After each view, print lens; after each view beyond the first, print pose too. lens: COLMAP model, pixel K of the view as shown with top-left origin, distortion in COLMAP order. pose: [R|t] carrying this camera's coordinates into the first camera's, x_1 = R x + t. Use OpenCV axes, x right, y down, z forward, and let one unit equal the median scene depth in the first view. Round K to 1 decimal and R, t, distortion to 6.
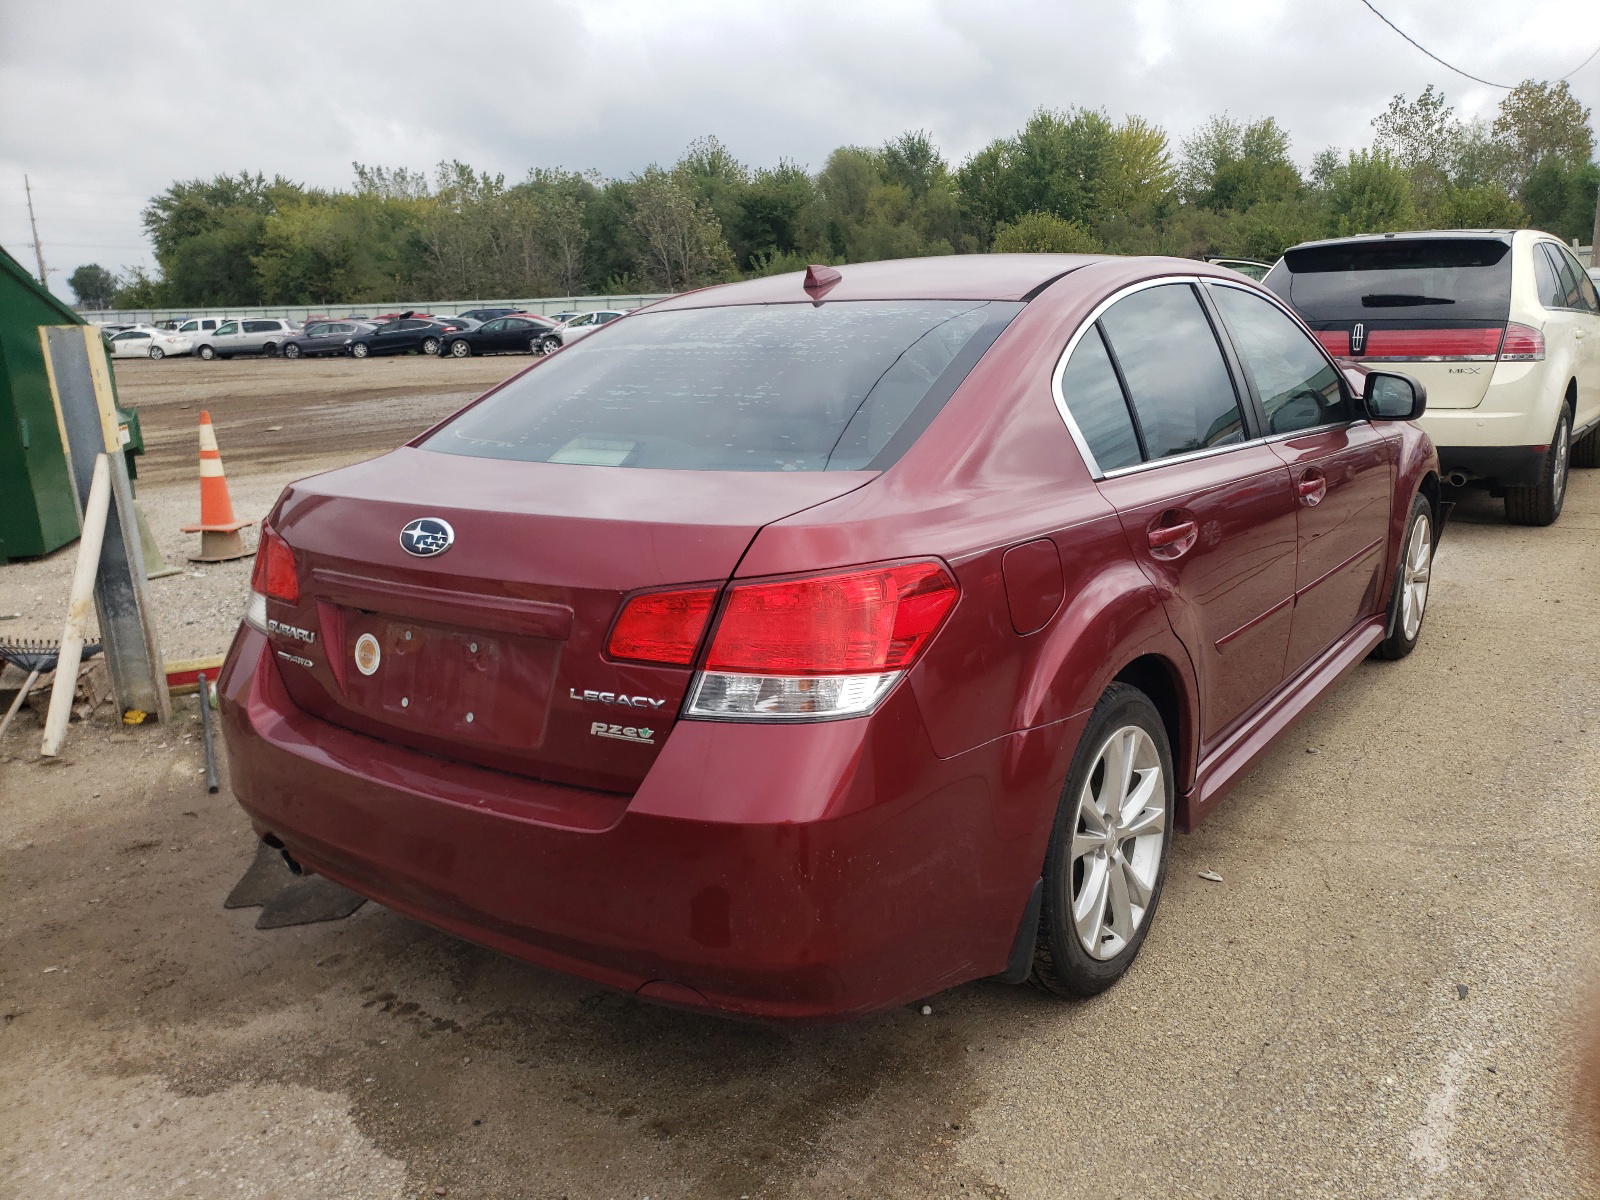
lens RADIAL K [[1191.6, 0, 790.9], [0, 1191.6, 602.4], [0, 0, 1]] dist [-0.008977, -0.004859]
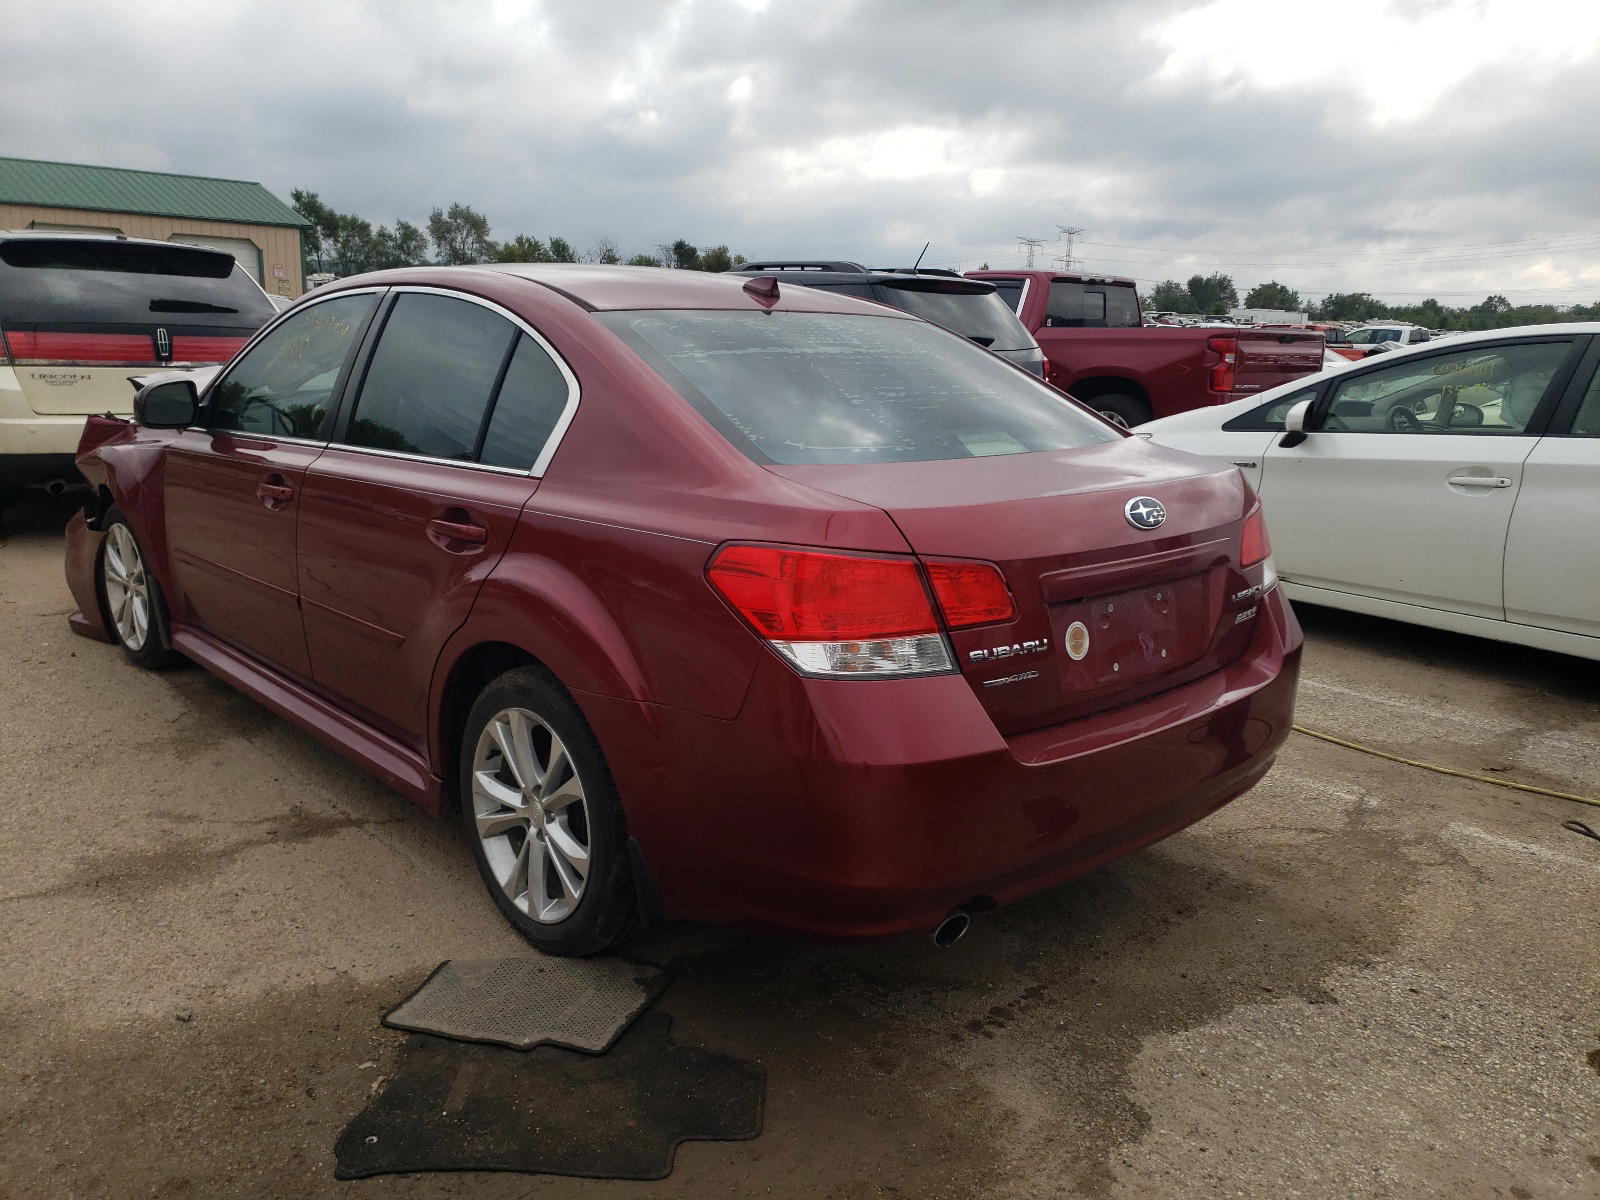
lens RADIAL K [[1260.2, 0, 800.0], [0, 1260.2, 600.0], [0, 0, 1]] dist [-0.012147, -0.015939]
pose [[0.203927, -0.170186, 0.964080, -1.421195], [0.187105, 0.973397, 0.132253, -0.178072], [-0.960940, 0.153414, 0.230344, 0.940163]]
